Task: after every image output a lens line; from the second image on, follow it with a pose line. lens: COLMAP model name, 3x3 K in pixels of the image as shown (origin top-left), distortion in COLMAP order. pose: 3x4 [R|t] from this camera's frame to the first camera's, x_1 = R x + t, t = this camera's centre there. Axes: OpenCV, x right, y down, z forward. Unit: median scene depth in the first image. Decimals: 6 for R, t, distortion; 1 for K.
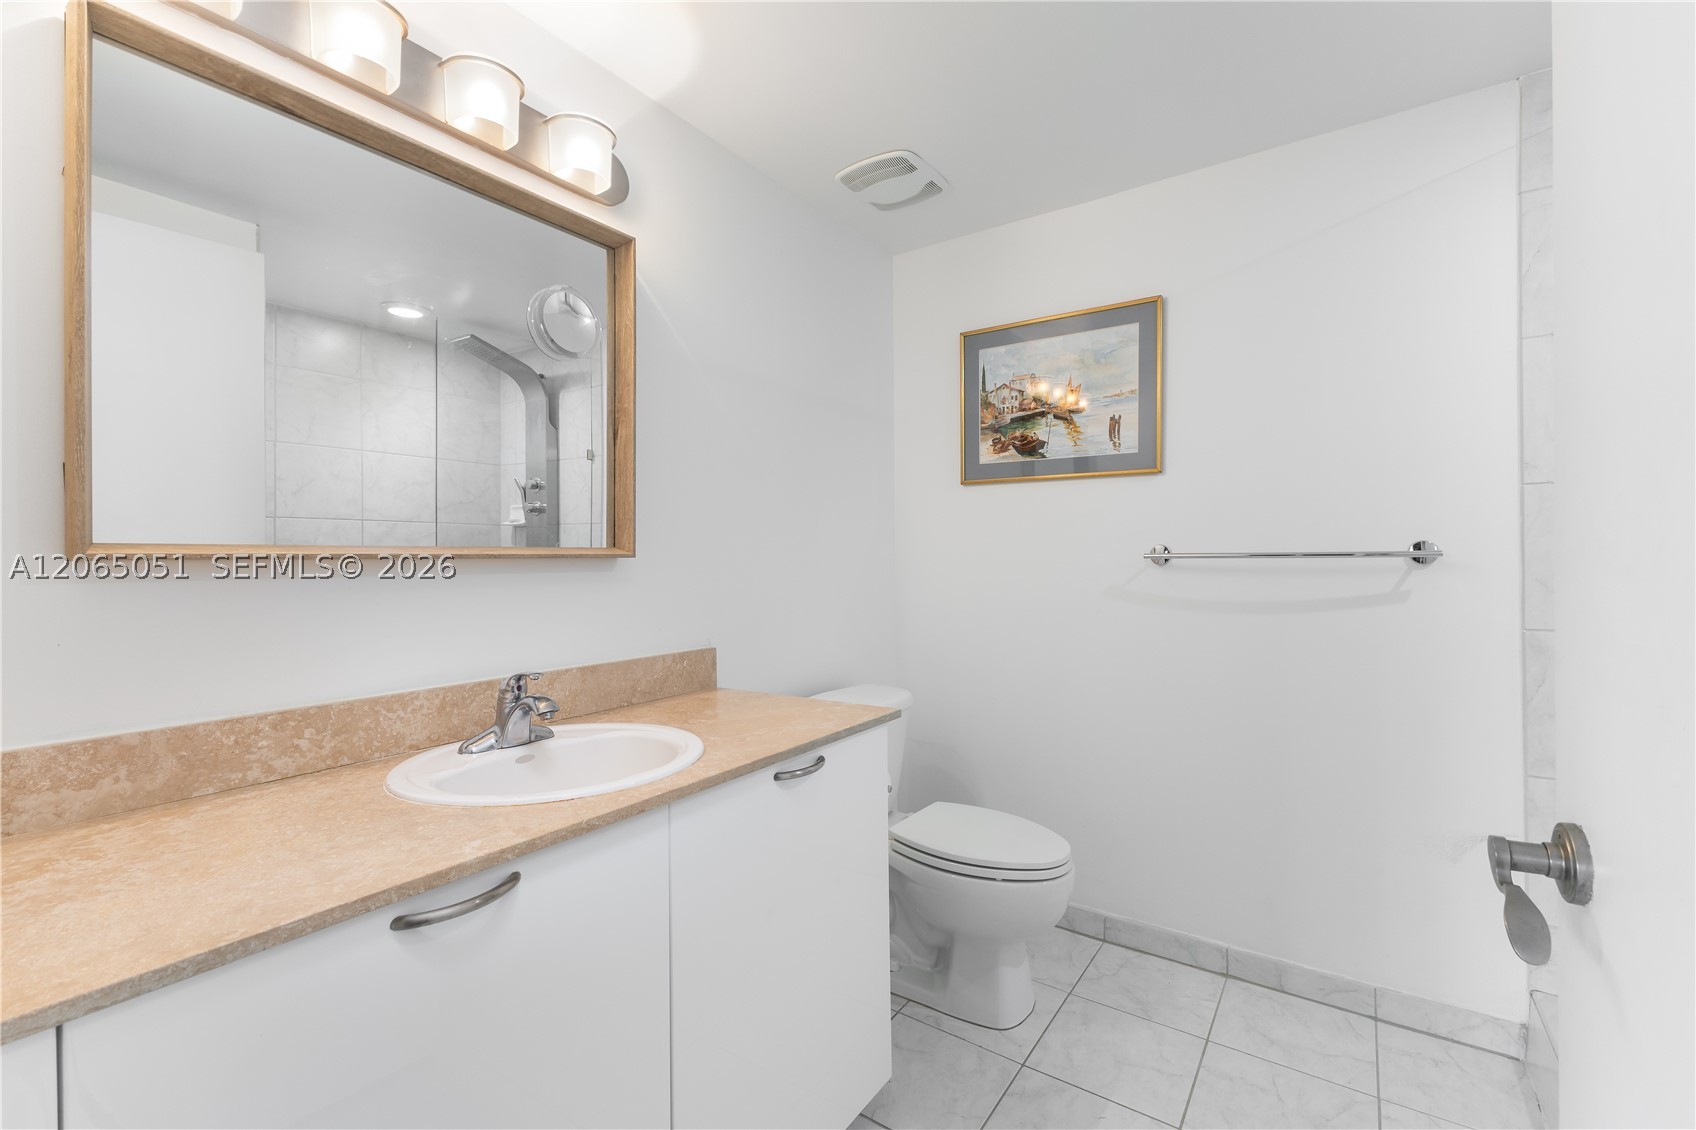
lens RADIAL K [[739.5, 0, 848.0], [0, 739.5, 565.0], [0, 0, 1]] dist [0.000920, 0.000101]
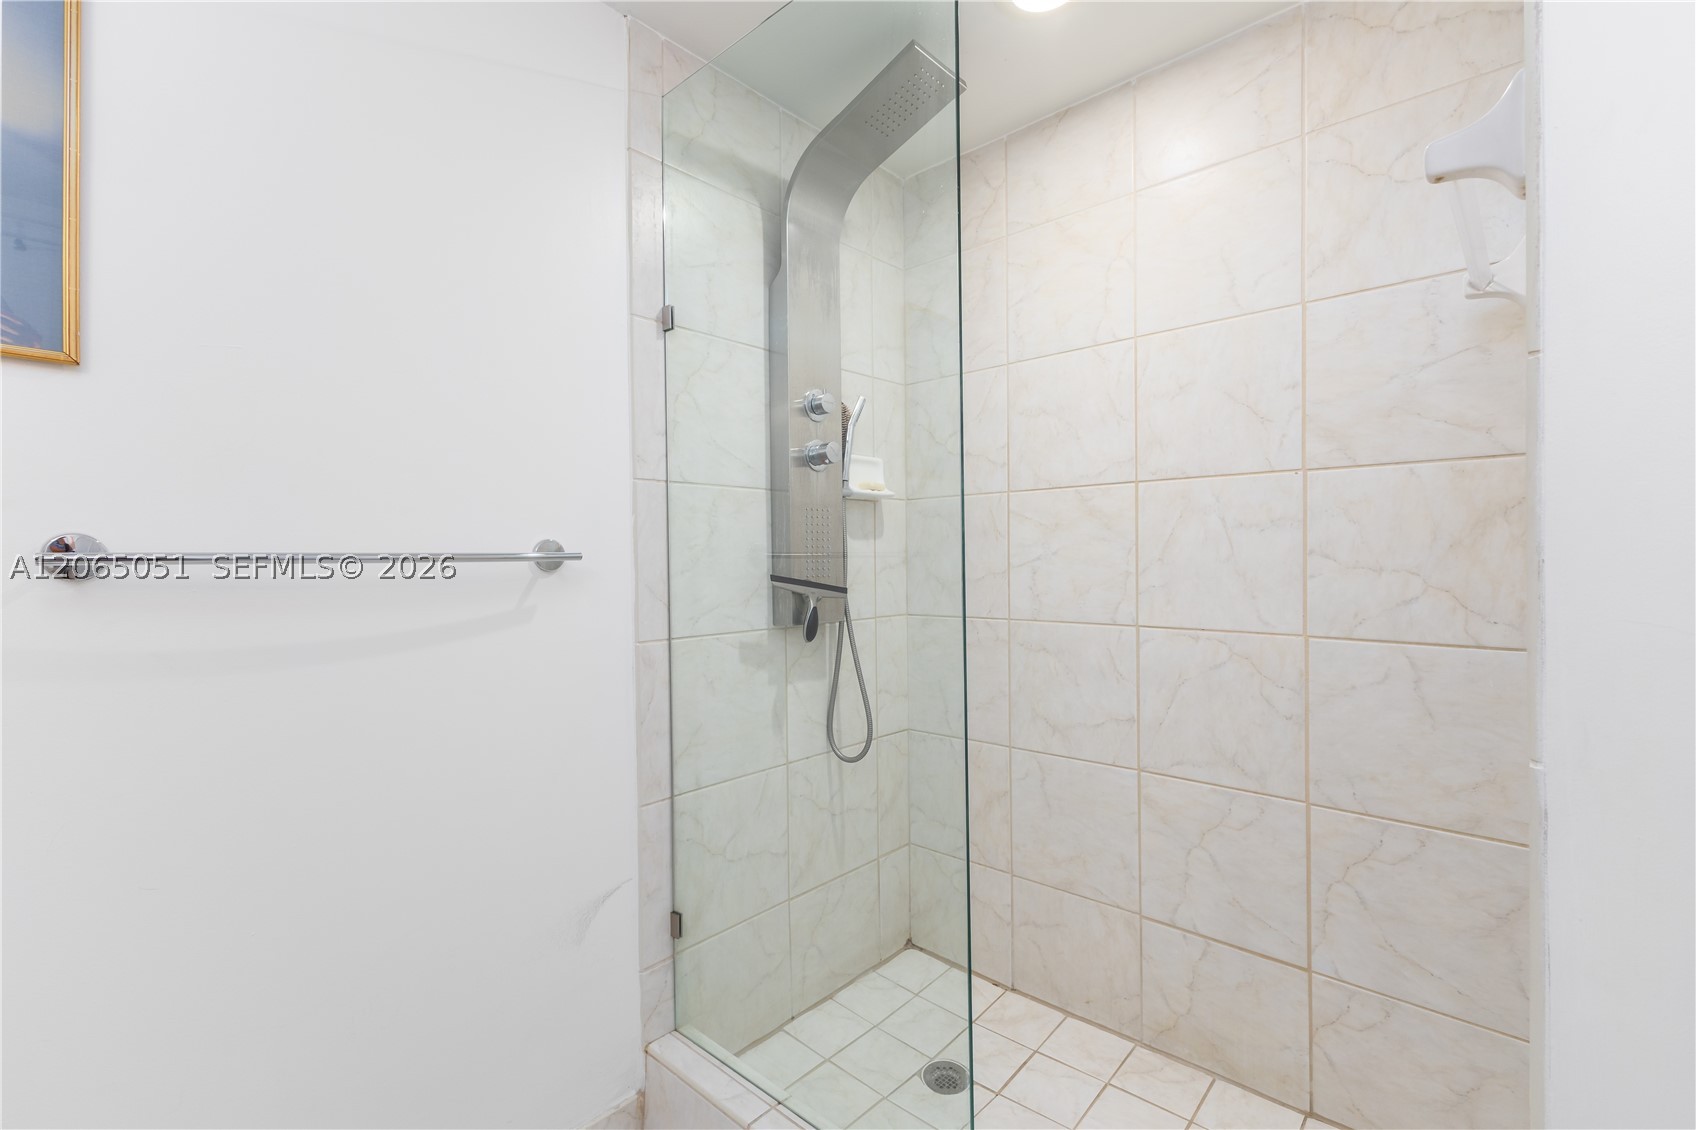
lens RADIAL K [[739.5, 0, 848.0], [0, 739.5, 565.0], [0, 0, 1]] dist [0.000920, 0.000101]
pose [[0.134078, -0.003261, 0.990965, 0.063943], [0.007754, 0.999967, 0.002241, -0.006320], [-0.990940, 0.007384, 0.134099, 0.587184]]
